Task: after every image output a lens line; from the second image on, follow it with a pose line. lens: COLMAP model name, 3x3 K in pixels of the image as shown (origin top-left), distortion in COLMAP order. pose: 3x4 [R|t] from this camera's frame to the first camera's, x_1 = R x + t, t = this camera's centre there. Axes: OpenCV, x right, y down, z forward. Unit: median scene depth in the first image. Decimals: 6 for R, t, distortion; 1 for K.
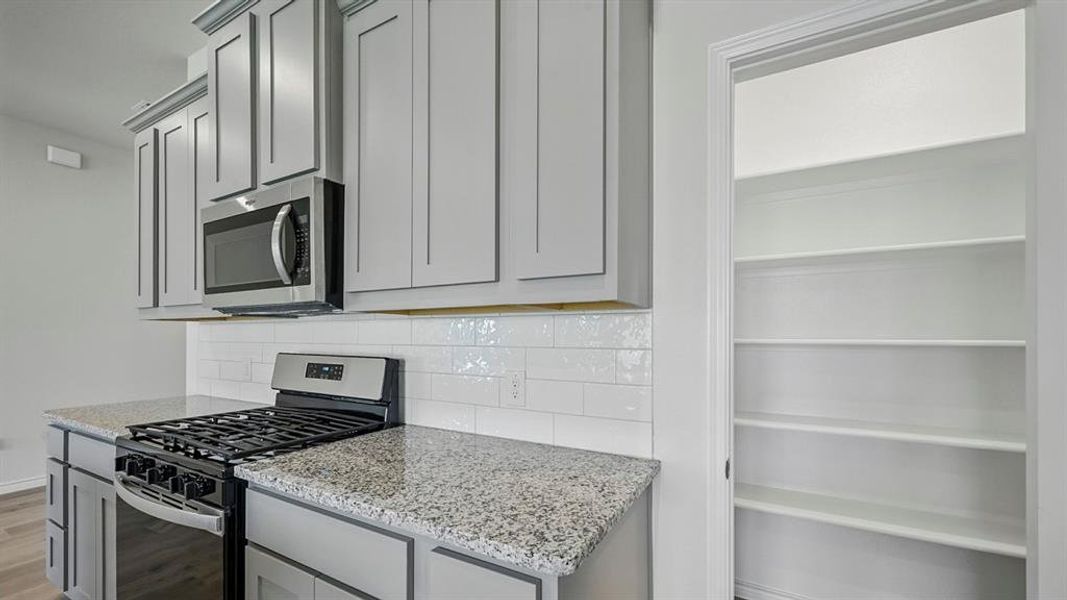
lens RADIAL K [[428.0, 0, 524.4], [0, 428.0, 333.2], [0, 0, 1]] dist [-0.000688, 0.000176]
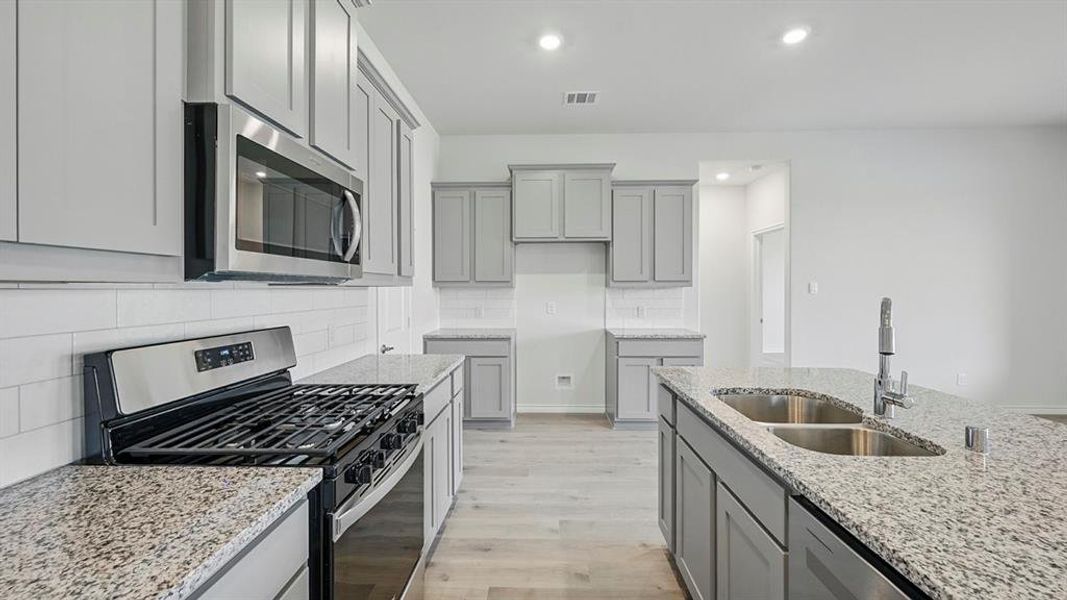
lens RADIAL K [[428.0, 0, 537.2], [0, 428.0, 293.7], [0, 0, 1]] dist [-0.000688, 0.000176]
pose [[-0.483978, -0.007001, 0.875052, -1.711727], [0.002568, 0.999952, 0.009420, -0.035455], [-0.875077, 0.006806, -0.483937, 1.063391]]
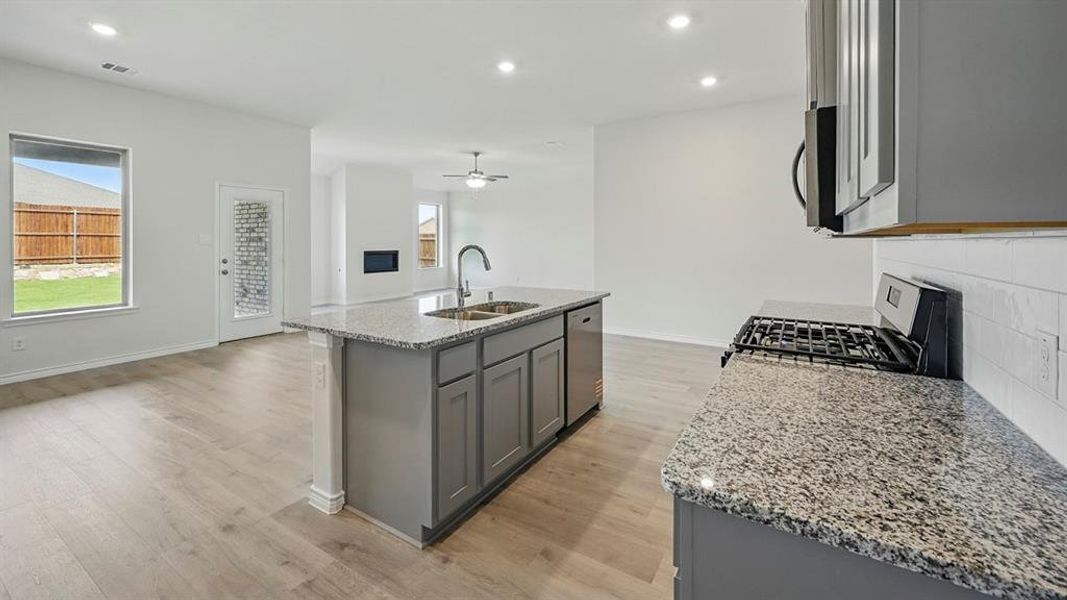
lens RADIAL K [[428.0, 0, 536.8], [0, 428.0, 243.5], [0, 0, 1]] dist [-0.000688, 0.000176]
pose [[-0.022105, 0.006849, -0.999732, 0.547921], [0.001838, 0.999975, 0.006810, -0.035662], [0.999754, -0.001687, -0.022118, 0.318155]]
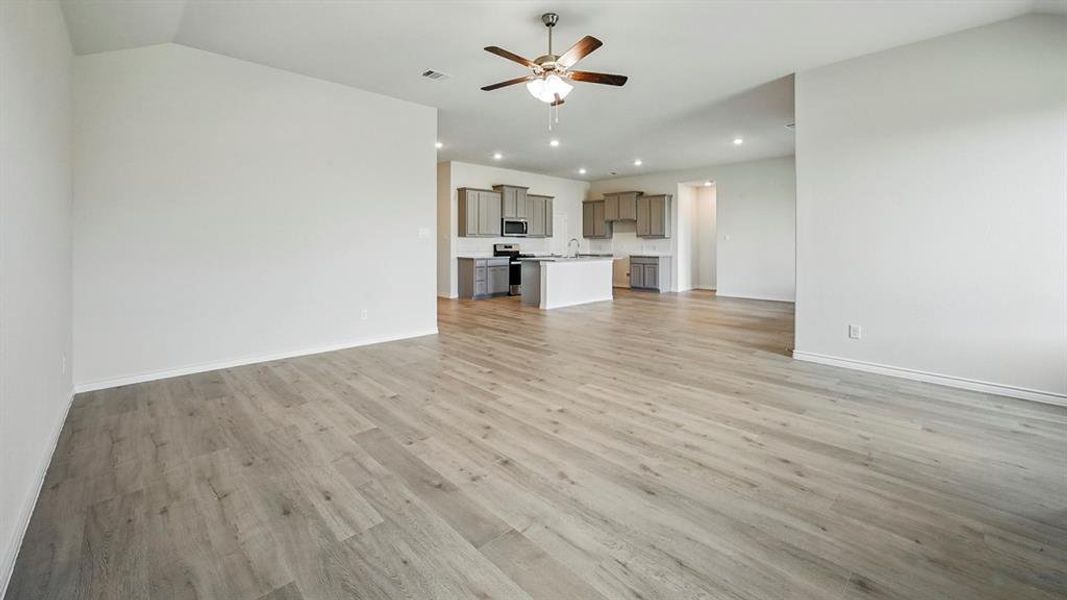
lens RADIAL K [[428.0, 0, 531.5], [0, 428.0, 238.3], [0, 0, 1]] dist [-0.000688, 0.000176]
pose [[0.274479, 0.012080, 0.961517, -7.036400], [-0.002319, 0.999926, -0.011901, 0.049166], [-0.961590, 0.001037, 0.274487, -1.026283]]
